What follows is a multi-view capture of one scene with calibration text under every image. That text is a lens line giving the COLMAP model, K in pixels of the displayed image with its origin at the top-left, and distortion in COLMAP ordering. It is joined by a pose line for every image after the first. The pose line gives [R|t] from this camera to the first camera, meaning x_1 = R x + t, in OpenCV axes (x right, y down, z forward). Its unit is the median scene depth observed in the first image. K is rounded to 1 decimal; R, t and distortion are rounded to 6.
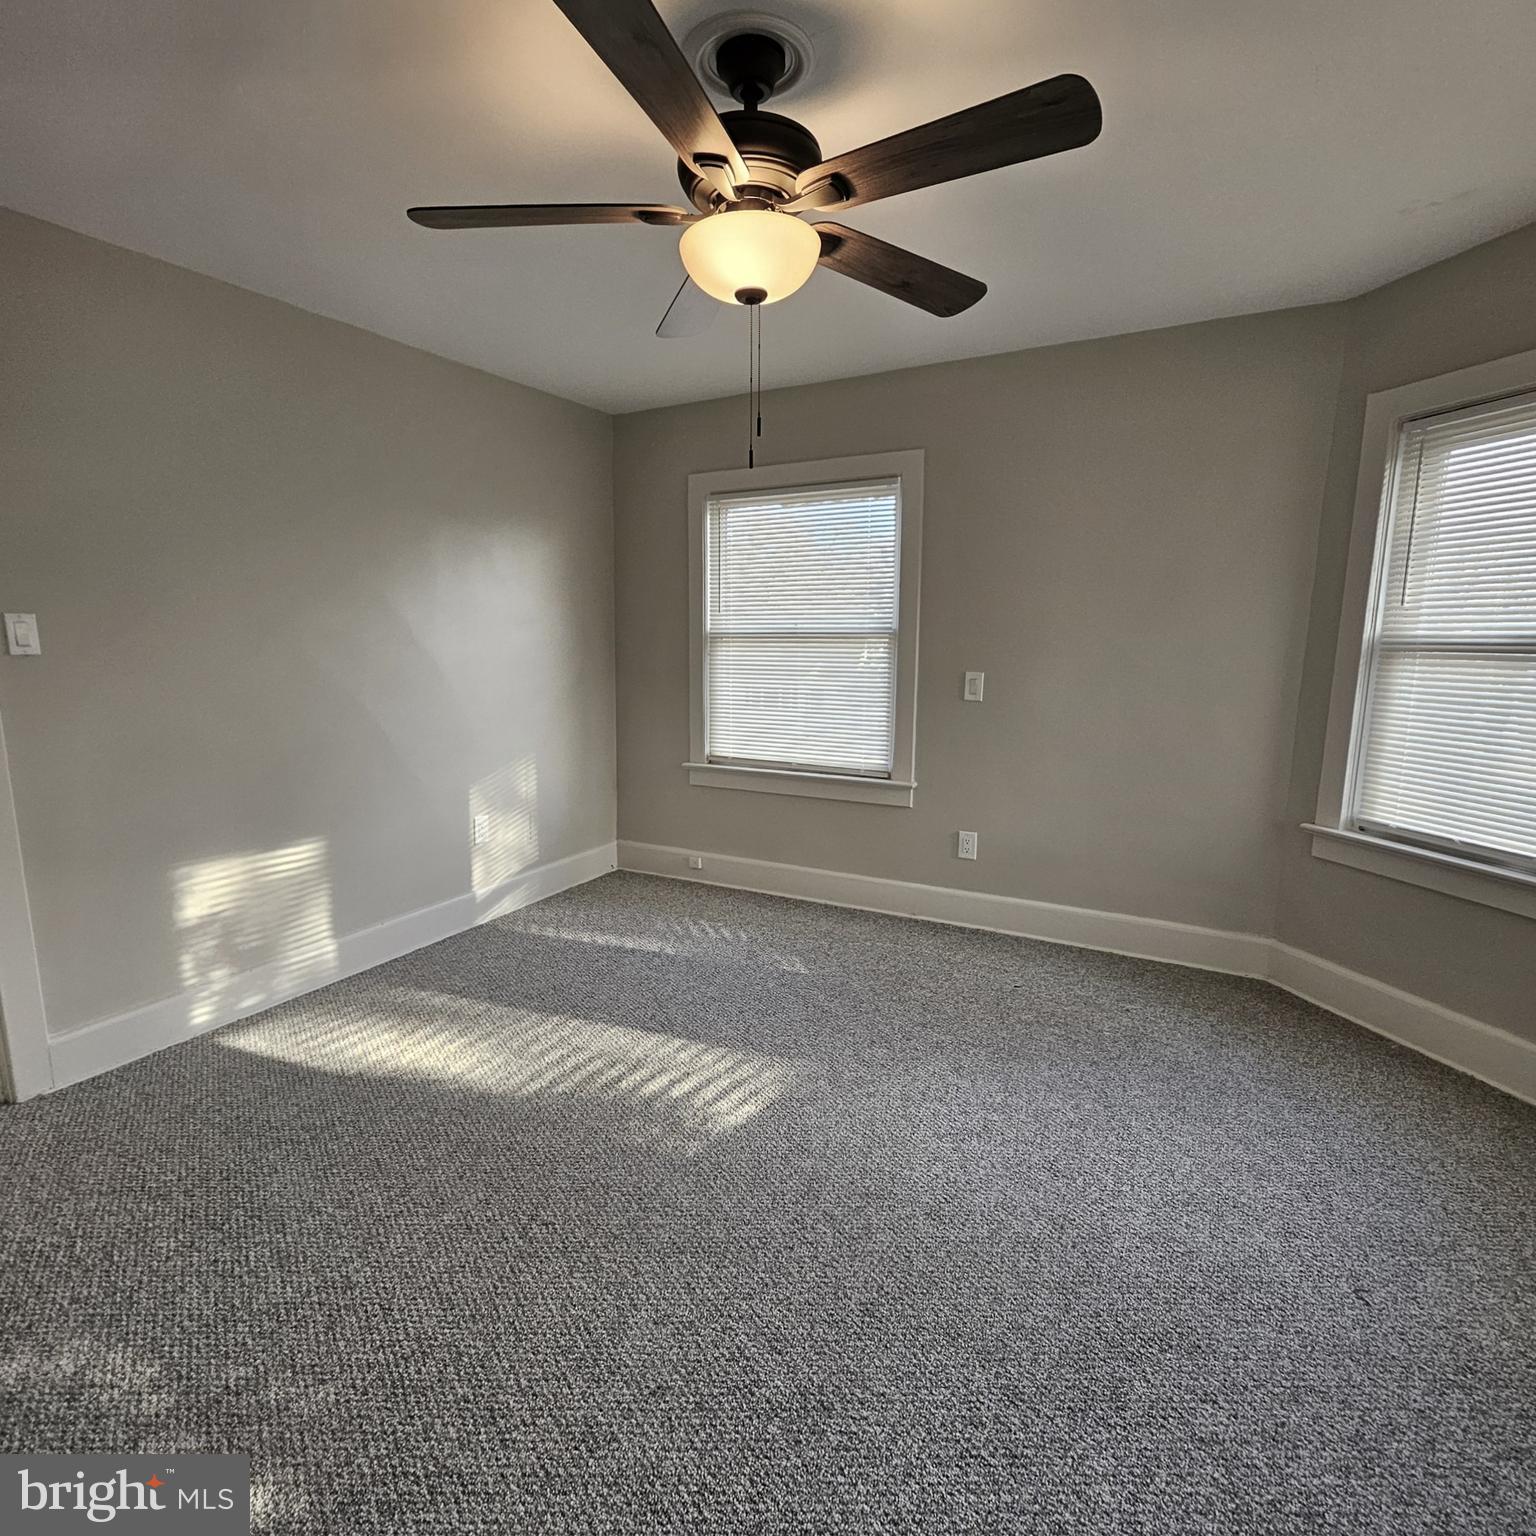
lens RADIAL K [[826.4, 0, 770.2], [0, 826.4, 773.1], [0, 0, 1]] dist [0.005646, -0.002745]
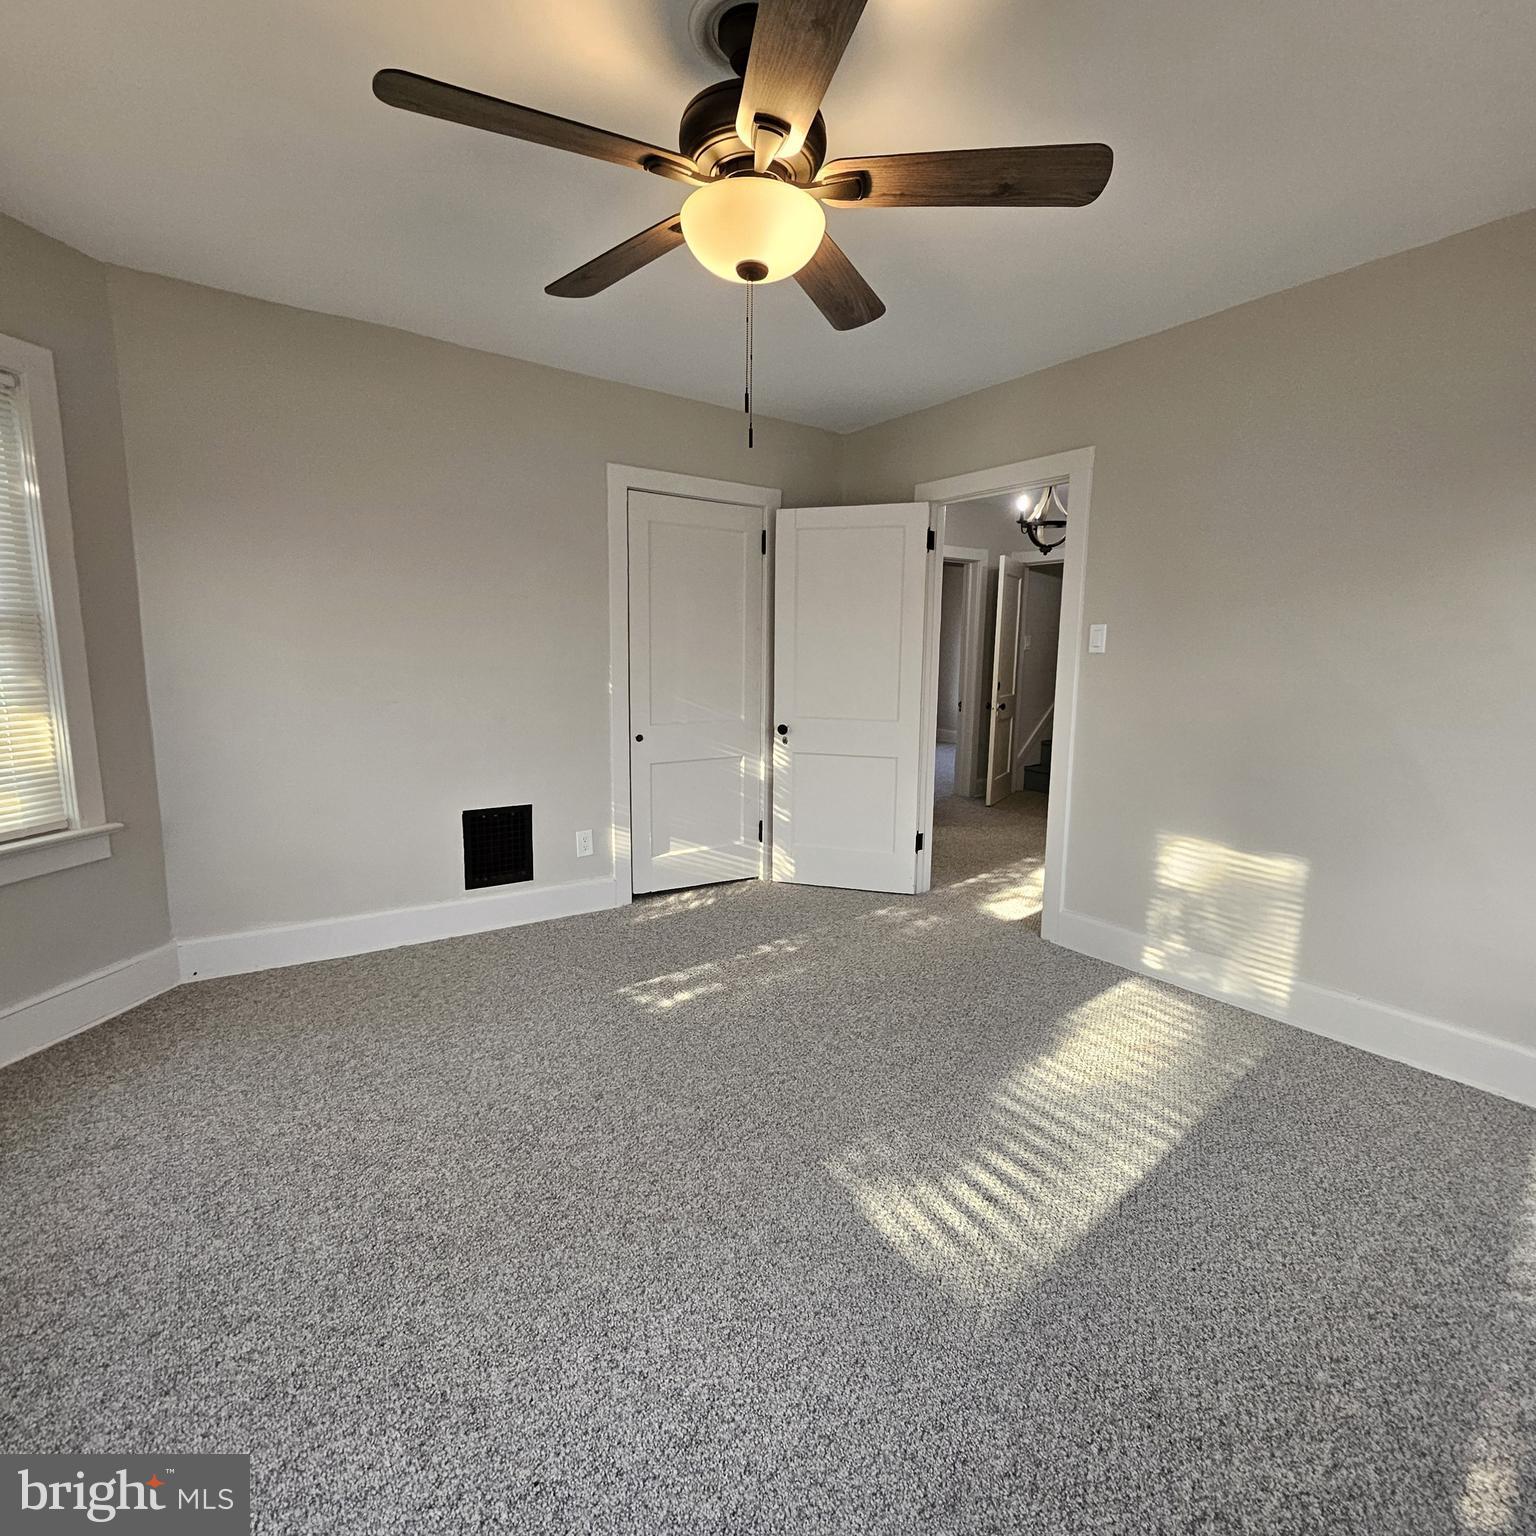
lens RADIAL K [[796.2, 0, 767.0], [0, 796.2, 773.7], [0, 0, 1]] dist [0.004920, -0.006568]
pose [[-0.432396, 0.130925, -0.892128, 0.466783], [-0.148345, 0.965591, 0.213606, -0.109160], [0.889397, 0.224705, -0.398095, 0.804664]]
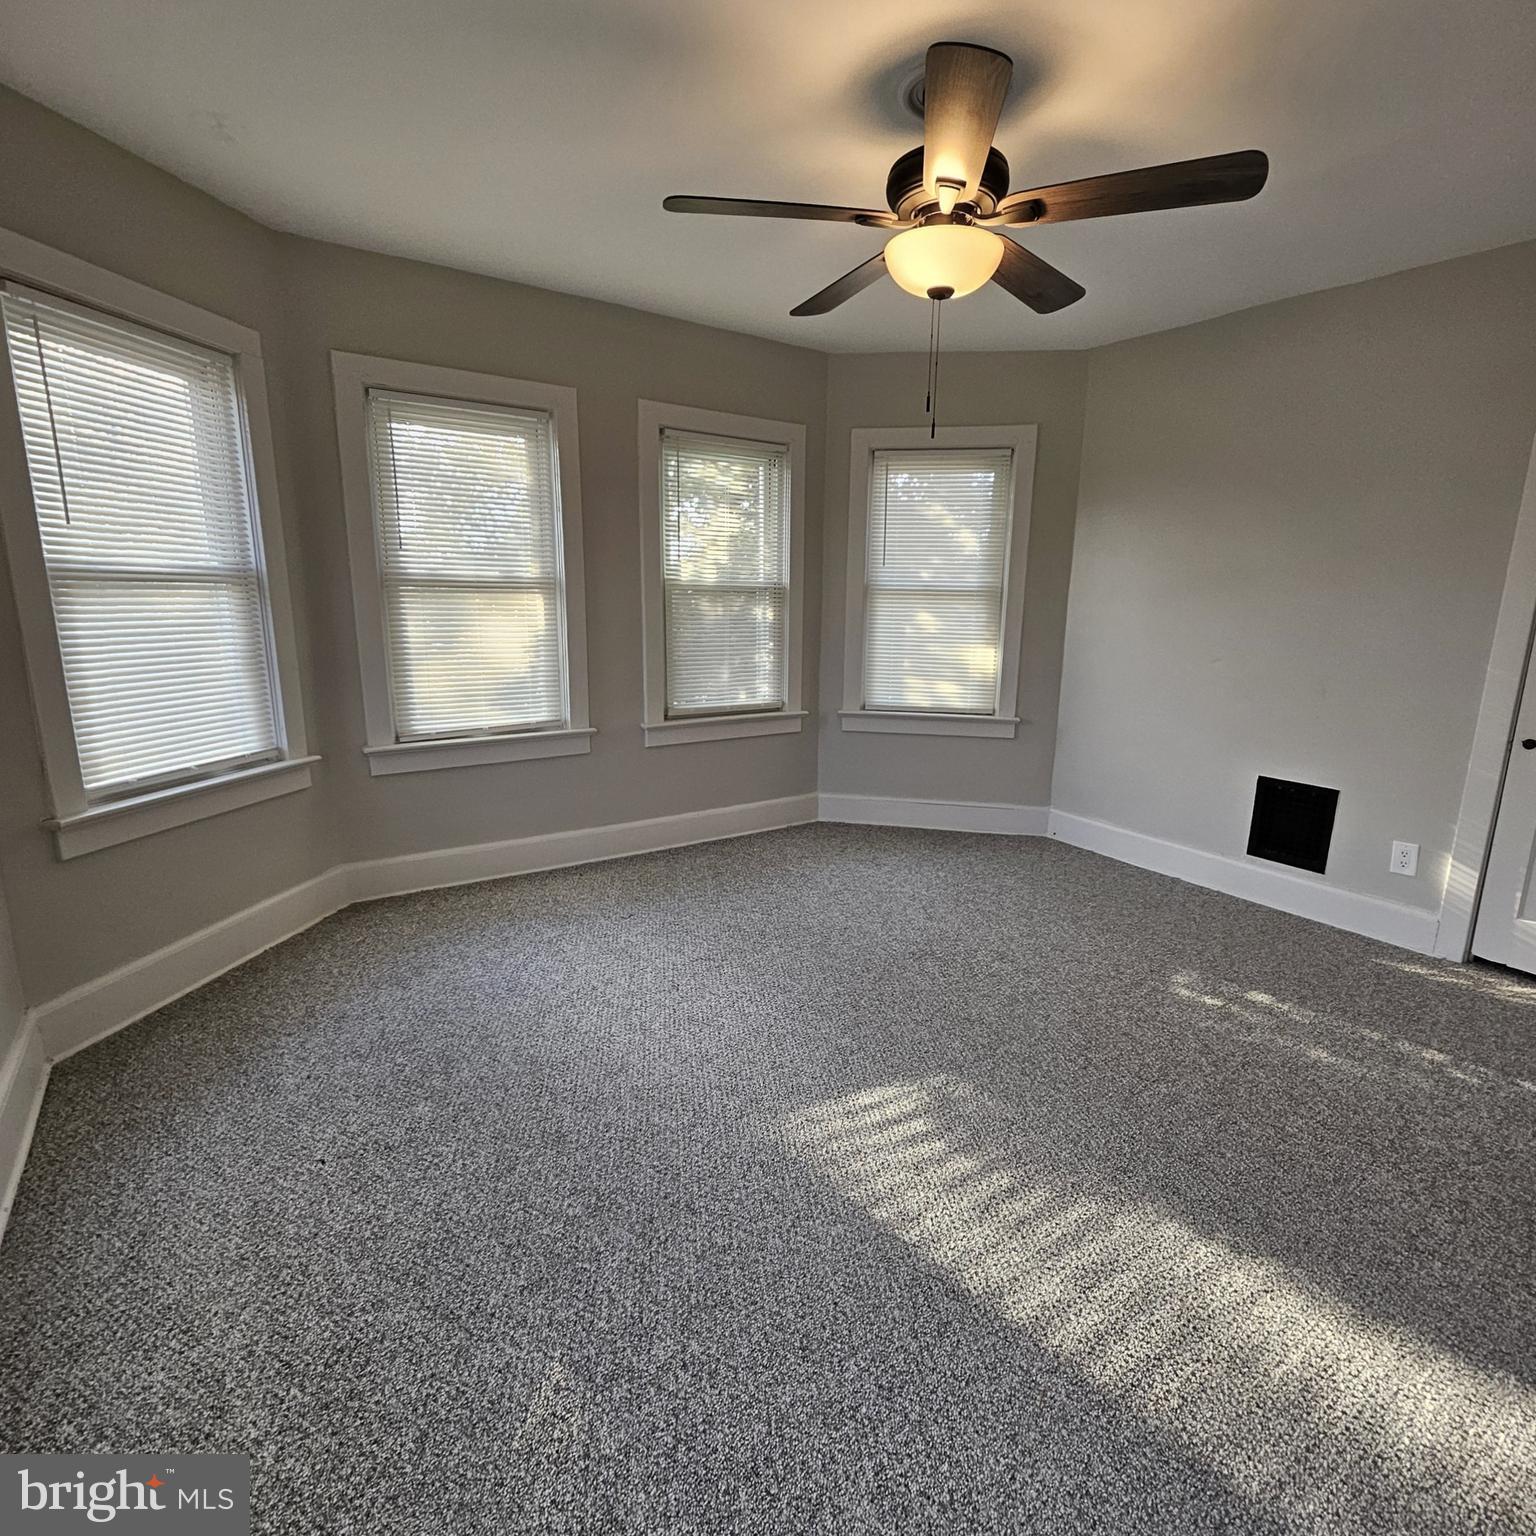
lens RADIAL K [[826.4, 0, 770.2], [0, 826.4, 773.1], [0, 0, 1]] dist [0.005646, -0.002745]
pose [[-0.900979, -0.110423, 0.419575, -0.203226], [0.047377, 0.936246, 0.348136, -0.194542], [-0.431267, 0.333542, -0.838307, 1.251310]]
